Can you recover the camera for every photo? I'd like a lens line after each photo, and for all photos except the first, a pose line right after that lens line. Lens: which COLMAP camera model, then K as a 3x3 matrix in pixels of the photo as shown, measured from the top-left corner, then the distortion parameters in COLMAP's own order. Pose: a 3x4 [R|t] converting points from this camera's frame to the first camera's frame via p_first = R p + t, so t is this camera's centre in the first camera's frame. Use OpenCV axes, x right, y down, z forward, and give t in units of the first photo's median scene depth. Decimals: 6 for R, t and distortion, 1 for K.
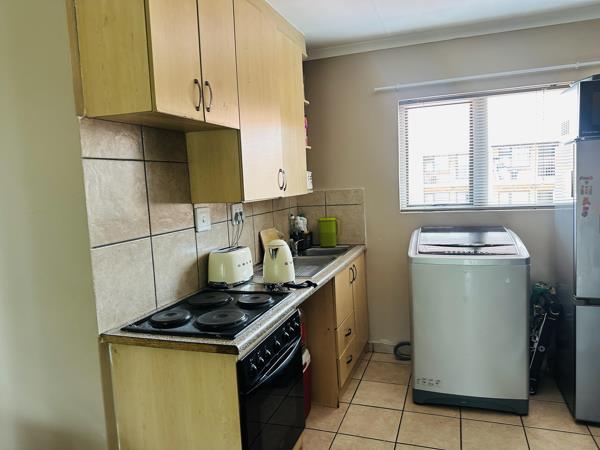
lens RADIAL K [[430.5, 0, 299.7], [0, 430.5, 225.1], [0, 0, 1]] dist [0.037991, -0.040821]
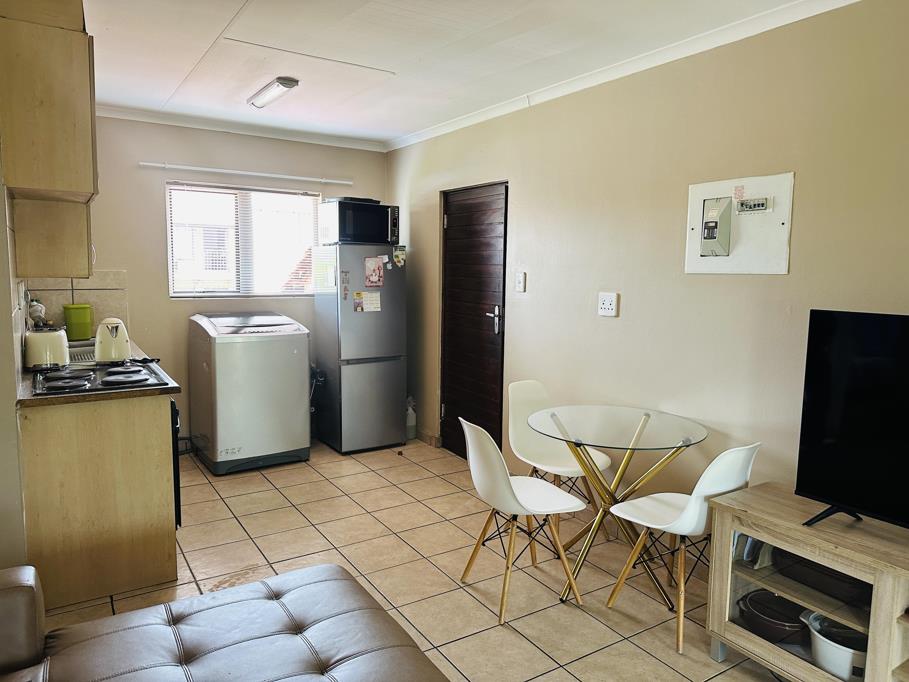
lens RADIAL K [[654.6, 0, 462.9], [0, 654.6, 336.4], [0, 0, 1]] dist [0.058649, -0.002821]
pose [[0.614043, -0.028051, 0.788774, -0.672732], [0.033277, 0.999400, 0.009636, 0.078068], [-0.788571, 0.020332, 0.614608, -0.506729]]
